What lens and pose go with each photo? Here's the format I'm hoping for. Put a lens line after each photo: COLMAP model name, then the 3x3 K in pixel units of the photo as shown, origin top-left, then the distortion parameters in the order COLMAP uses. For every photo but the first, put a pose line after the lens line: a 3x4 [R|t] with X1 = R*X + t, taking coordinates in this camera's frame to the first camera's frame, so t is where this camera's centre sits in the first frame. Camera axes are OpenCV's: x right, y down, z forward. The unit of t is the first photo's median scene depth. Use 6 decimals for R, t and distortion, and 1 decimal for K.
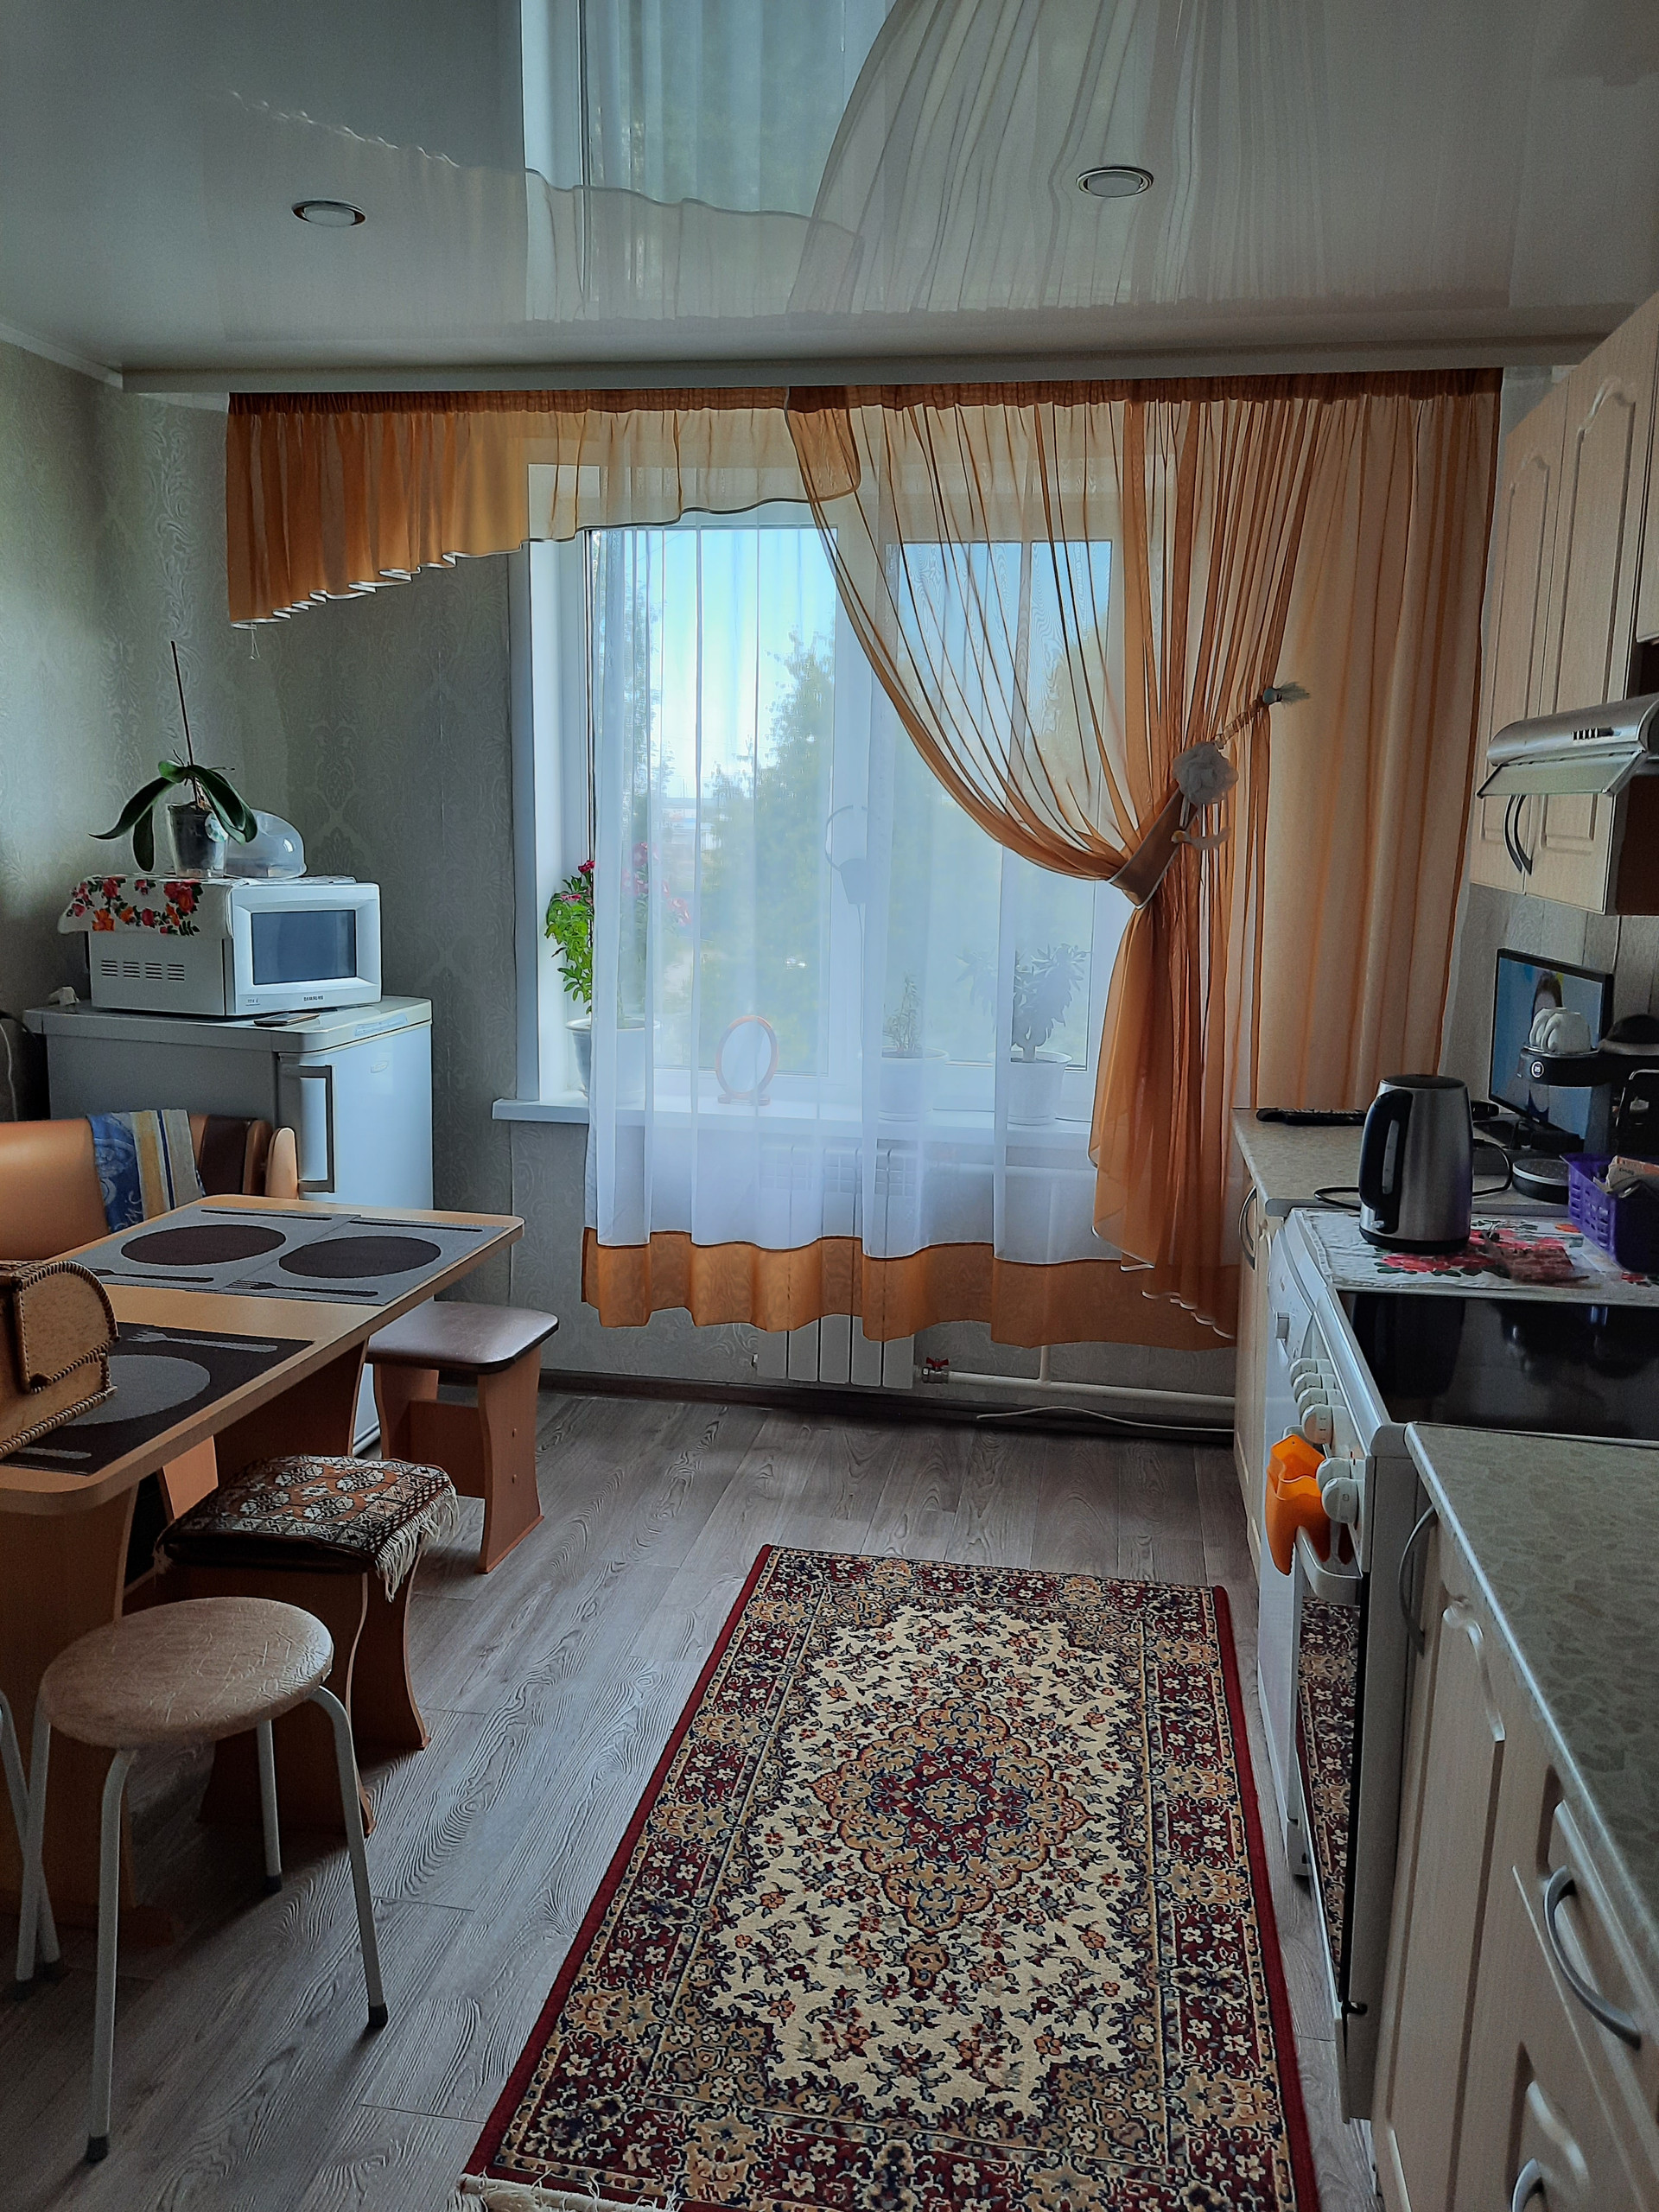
lens RADIAL K [[1641.4, 0, 834.0], [0, 1641.4, 1112.7], [0, 0, 1]] dist [-0.001801, 0.002336]
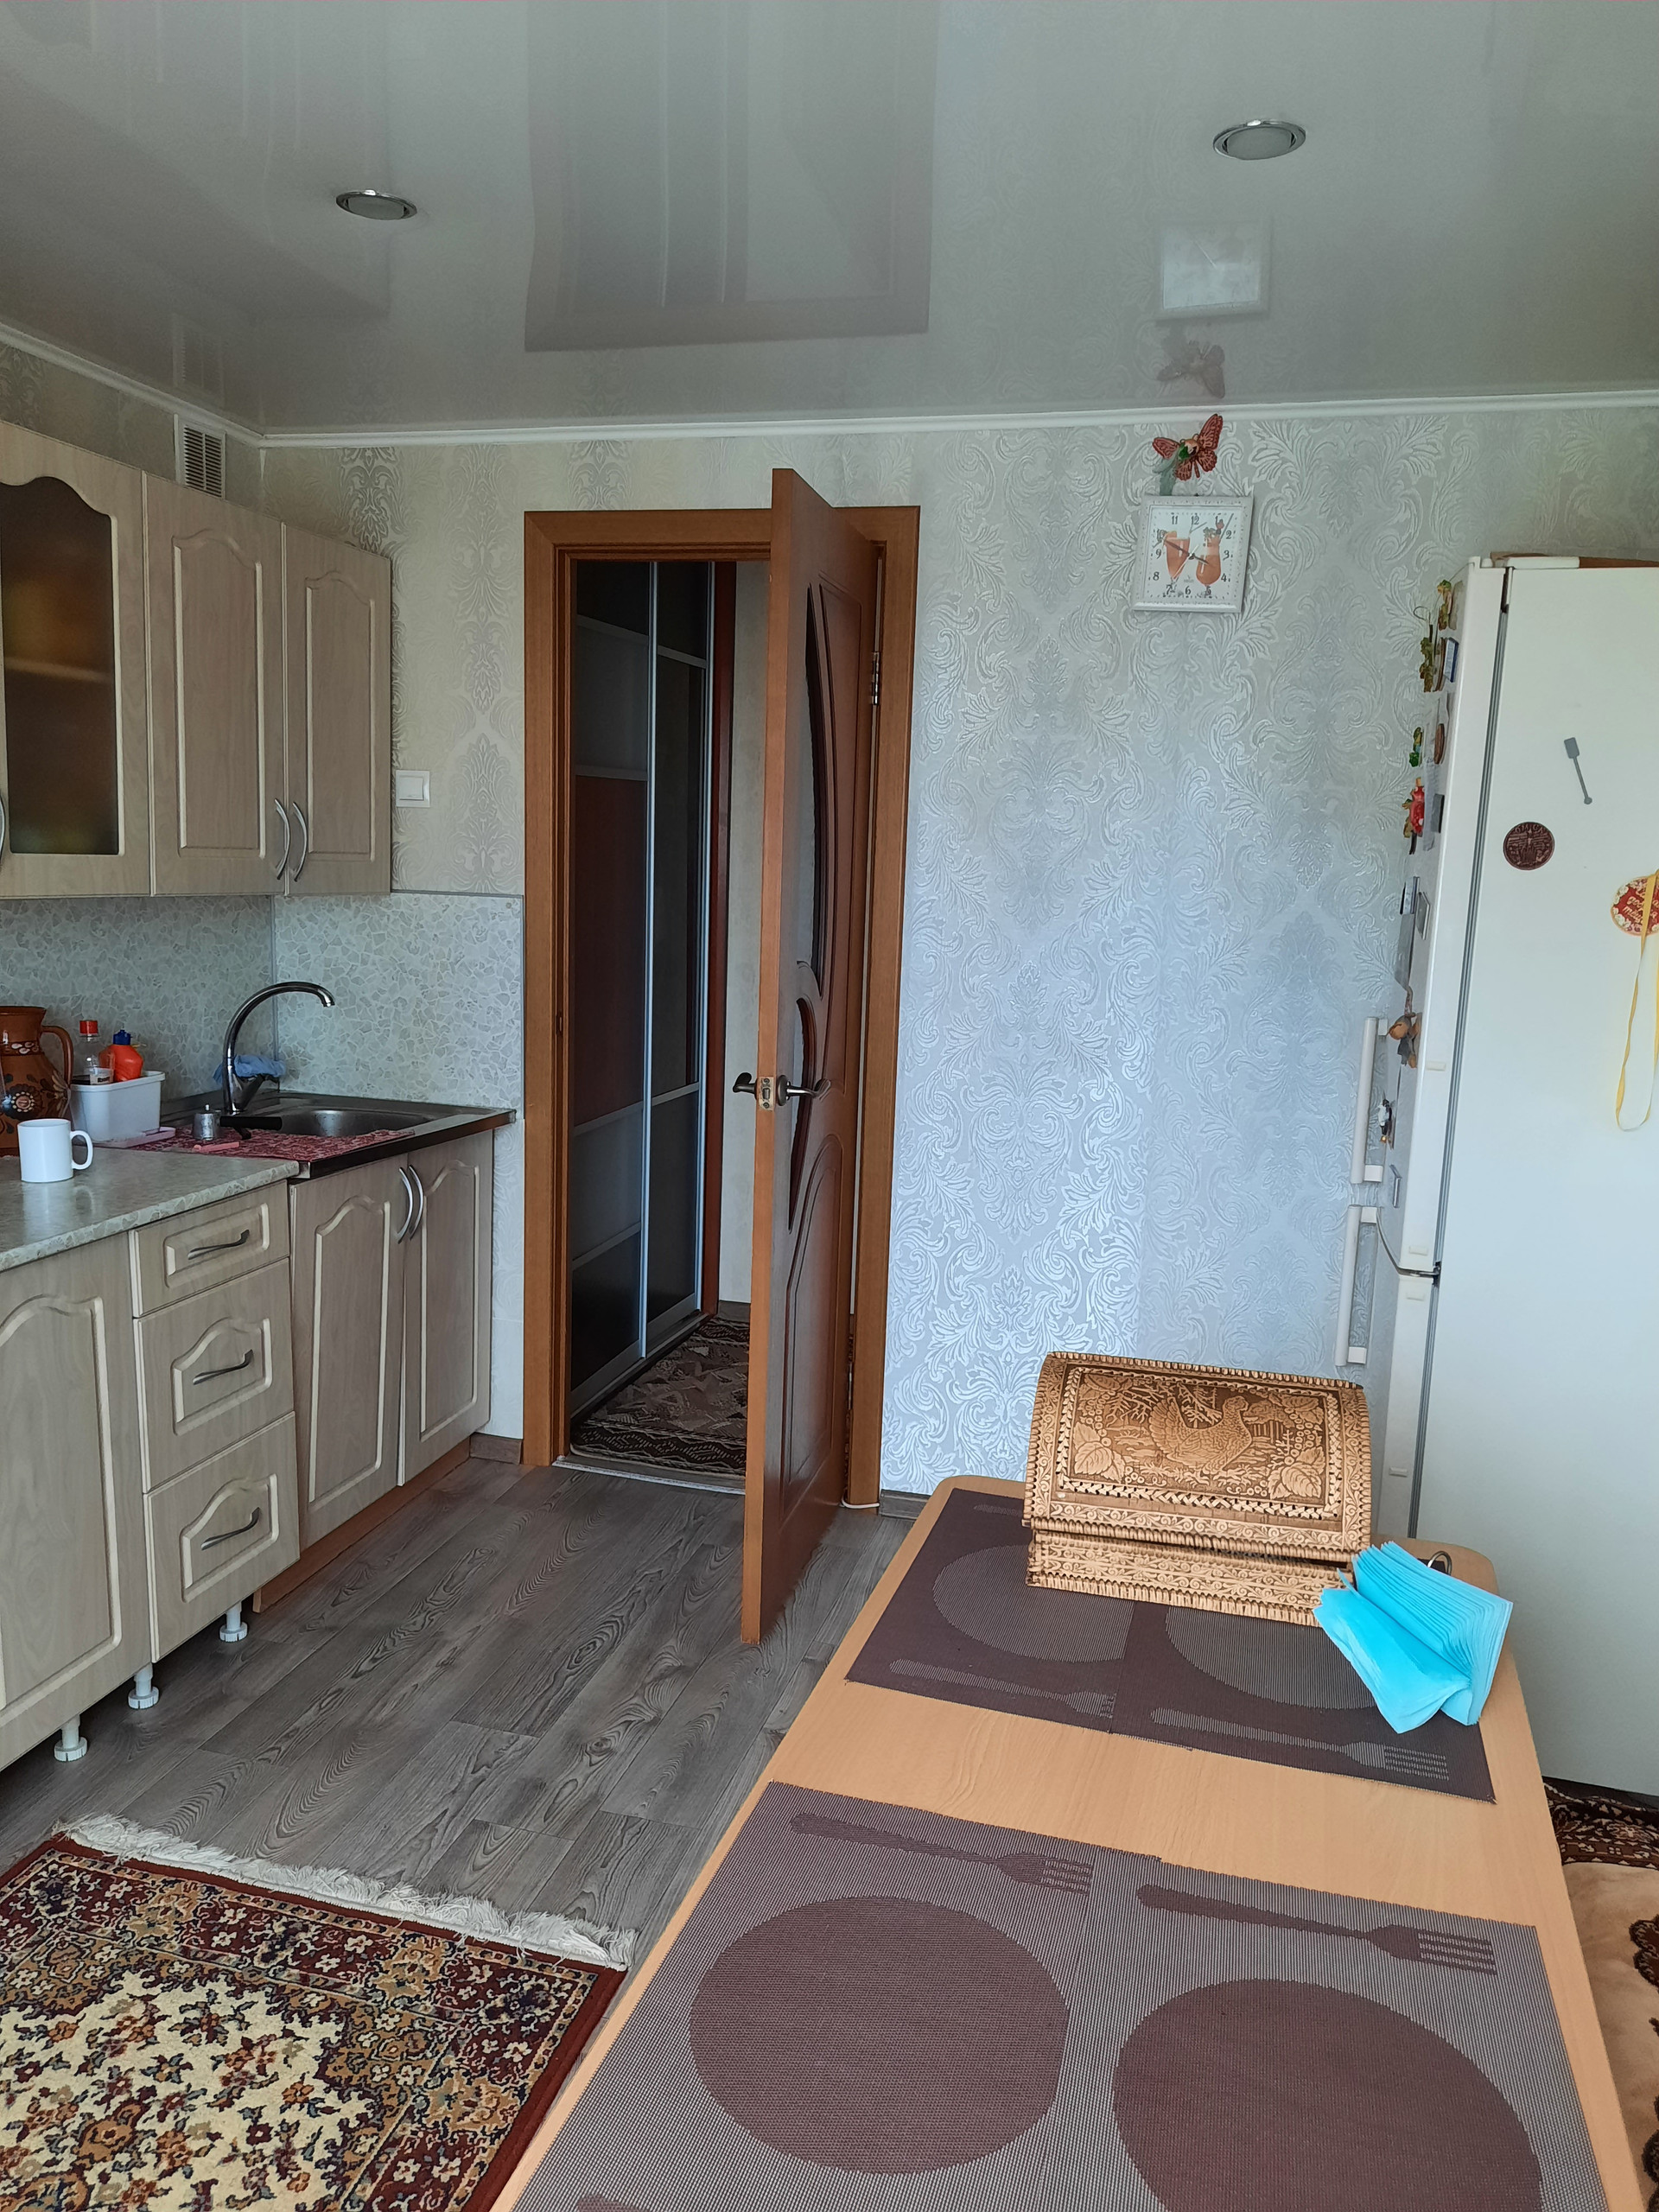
lens RADIAL K [[1641.4, 0, 838.0], [0, 1641.4, 1110.1], [0, 0, 1]] dist [-0.001801, 0.002336]
pose [[-0.994433, -0.074123, 0.074893, -0.393251], [-0.045135, 0.941883, 0.332896, -0.345618], [-0.095216, 0.327663, -0.939985, 1.760659]]
